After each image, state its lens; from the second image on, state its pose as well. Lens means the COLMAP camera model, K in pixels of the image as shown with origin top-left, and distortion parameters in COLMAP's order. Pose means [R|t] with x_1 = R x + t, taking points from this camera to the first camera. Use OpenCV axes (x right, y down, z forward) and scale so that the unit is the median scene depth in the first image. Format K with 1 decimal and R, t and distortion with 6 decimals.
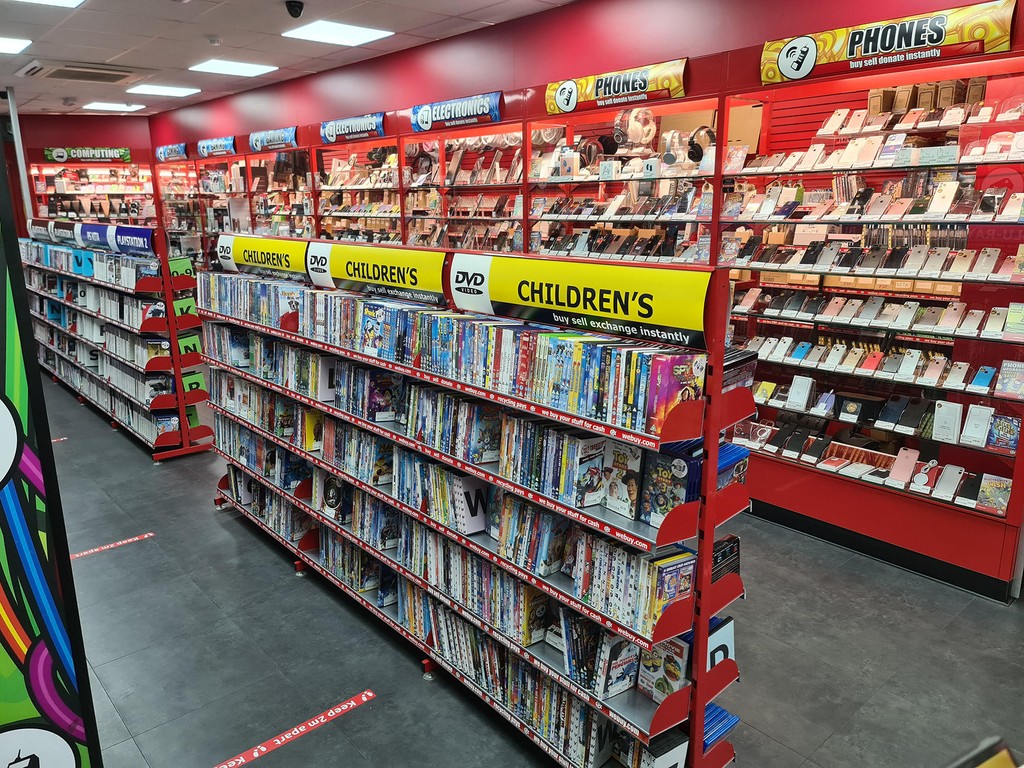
lens RADIAL K [[741.6, 0, 512.0], [0, 741.6, 384.0], [0, 0, 1]] dist [0.089633, -0.090721]
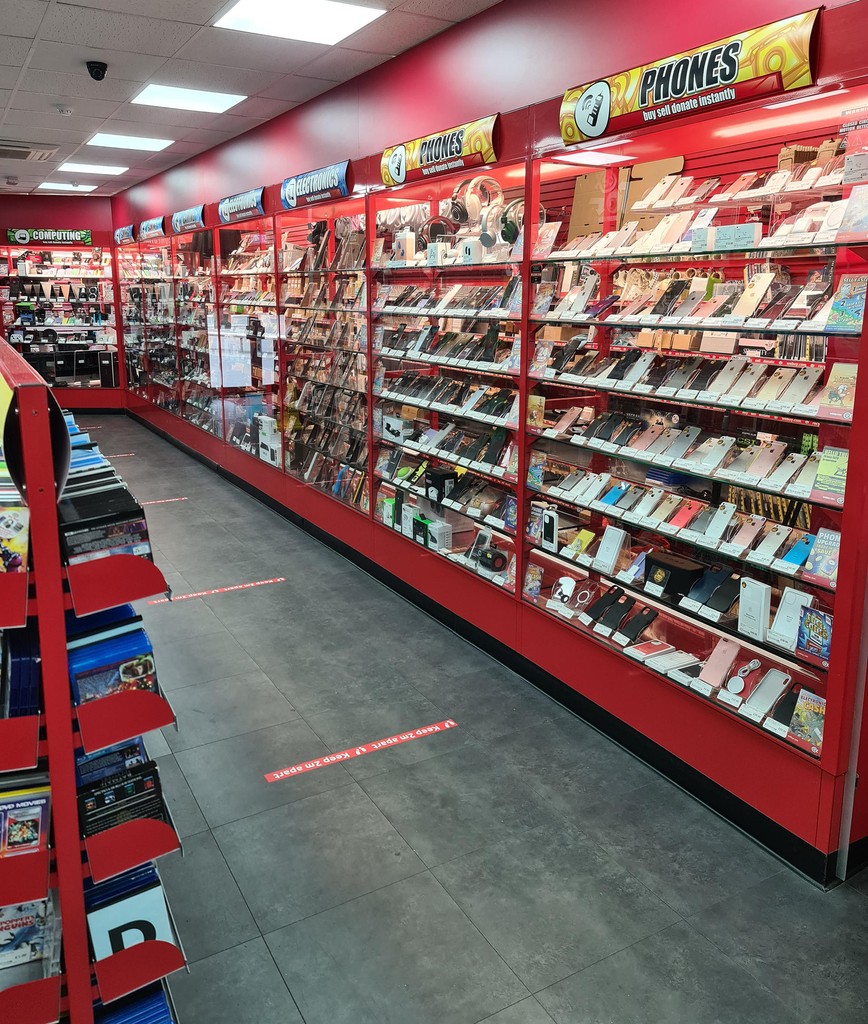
lens RADIAL K [[841.3, 0, 433.4], [0, 841.3, 461.1], [0, 0, 1]] dist [0.049376, 0.003691]
pose [[0.979351, 0.052605, -0.195205, 0.387512], [-0.060111, 0.997655, -0.032729, -0.039739], [0.193025, 0.043787, 0.980216, 0.142023]]
